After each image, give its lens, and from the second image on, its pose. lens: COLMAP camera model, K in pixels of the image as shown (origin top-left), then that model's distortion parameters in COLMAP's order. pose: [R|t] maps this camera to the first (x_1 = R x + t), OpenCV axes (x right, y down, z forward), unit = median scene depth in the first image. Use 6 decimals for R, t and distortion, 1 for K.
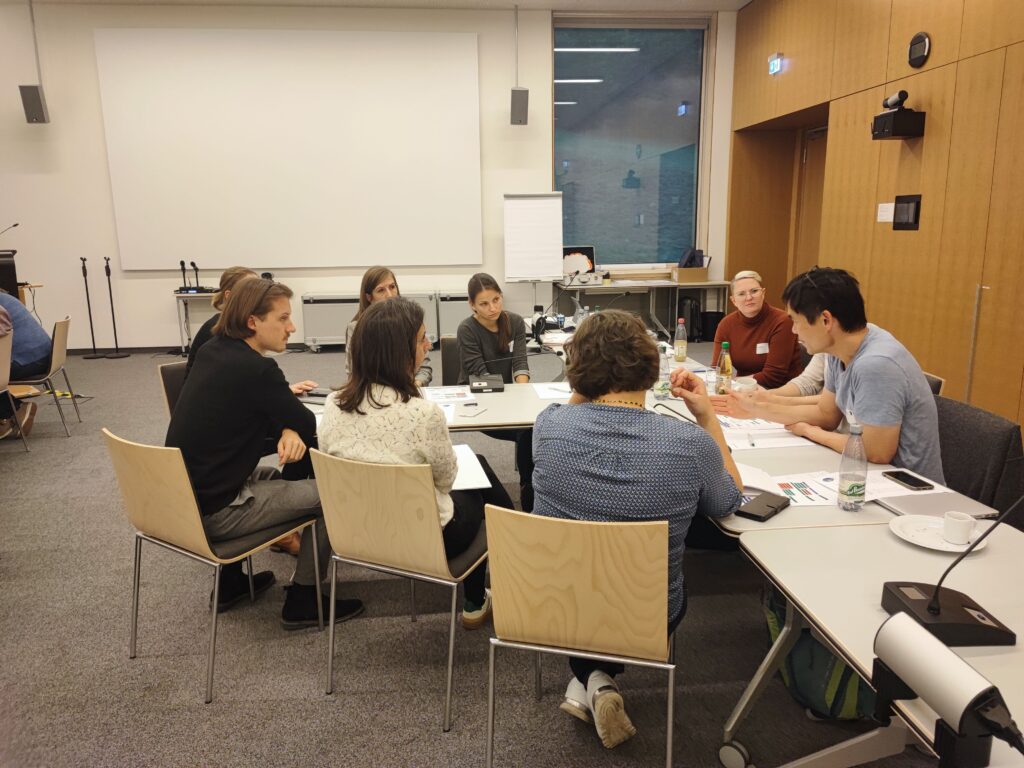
lens RADIAL K [[749.0, 0, 508.6], [0, 749.0, 385.4], [0, 0, 1]] dist [0.005154, 0.005650]
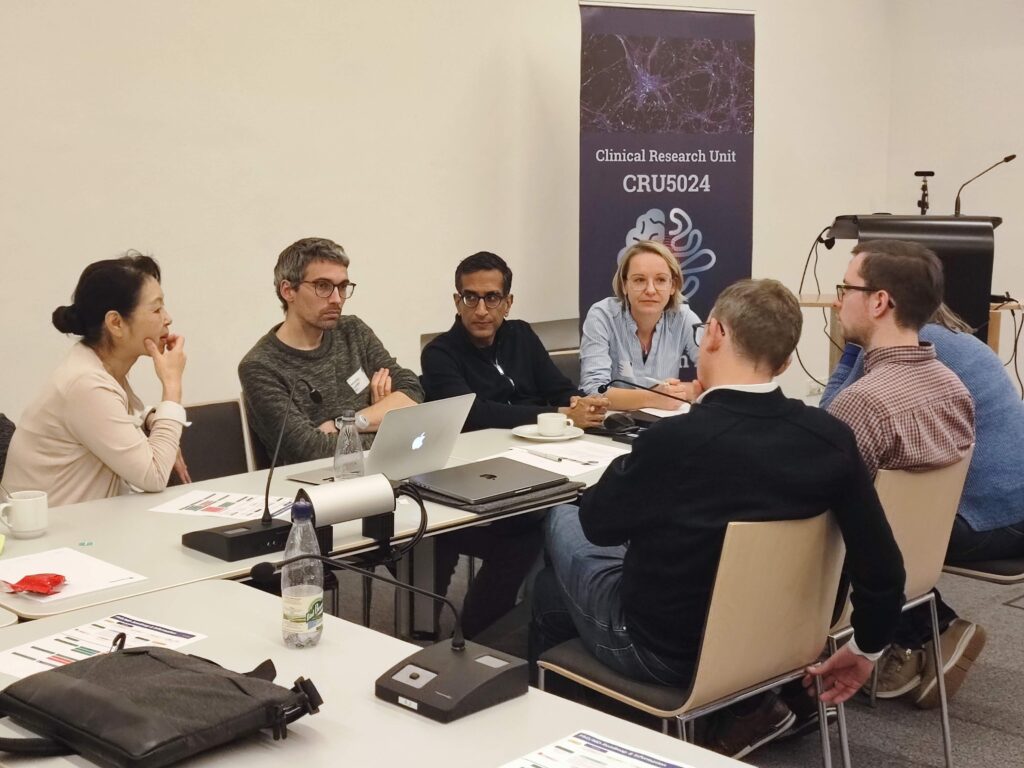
lens RADIAL K [[1391.0, 0, 513.7], [0, 1391.0, 373.4], [0, 0, 1]] dist [0.149418, 0.000000]
pose [[0.643436, 0.140021, -0.752585, -0.286292], [-0.185017, 0.982427, 0.024600, -0.081489], [0.742804, 0.123412, 0.658036, 0.370252]]
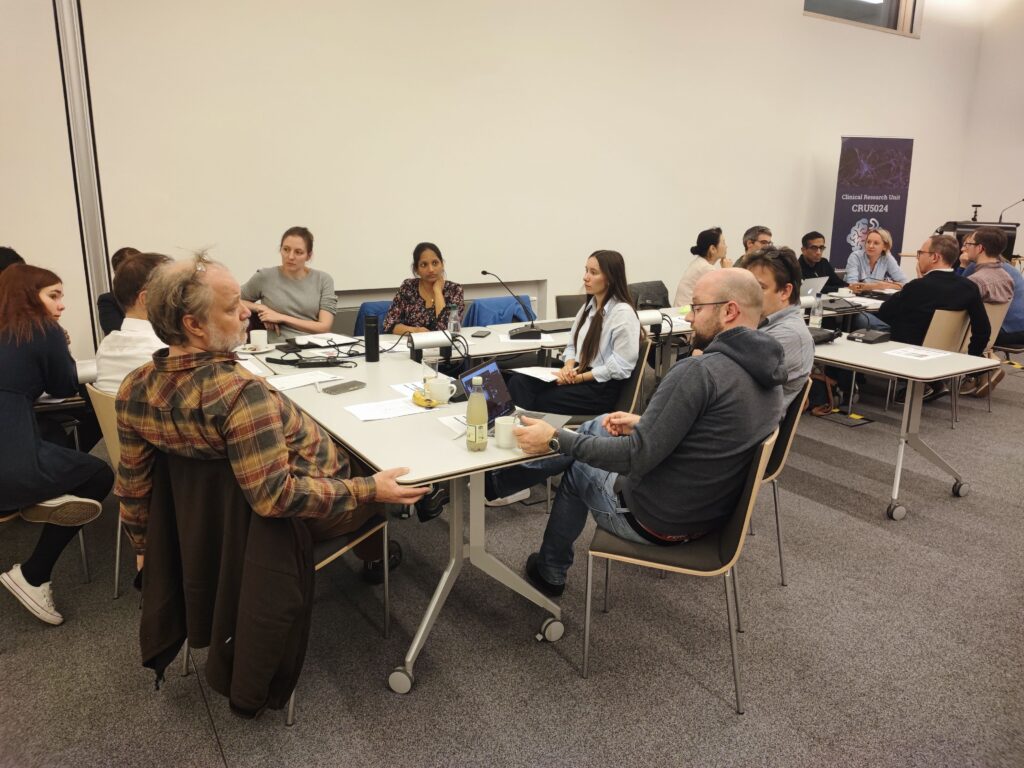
lens RADIAL K [[749.0, 0, 489.3], [0, 749.0, 386.9], [0, 0, 1]] dist [0.005154, 0.005650]
pose [[0.444226, 0.241094, -0.862866, -0.040879], [-0.210774, 0.964203, 0.160896, 0.031071], [0.870768, 0.110395, 0.479140, -0.136137]]
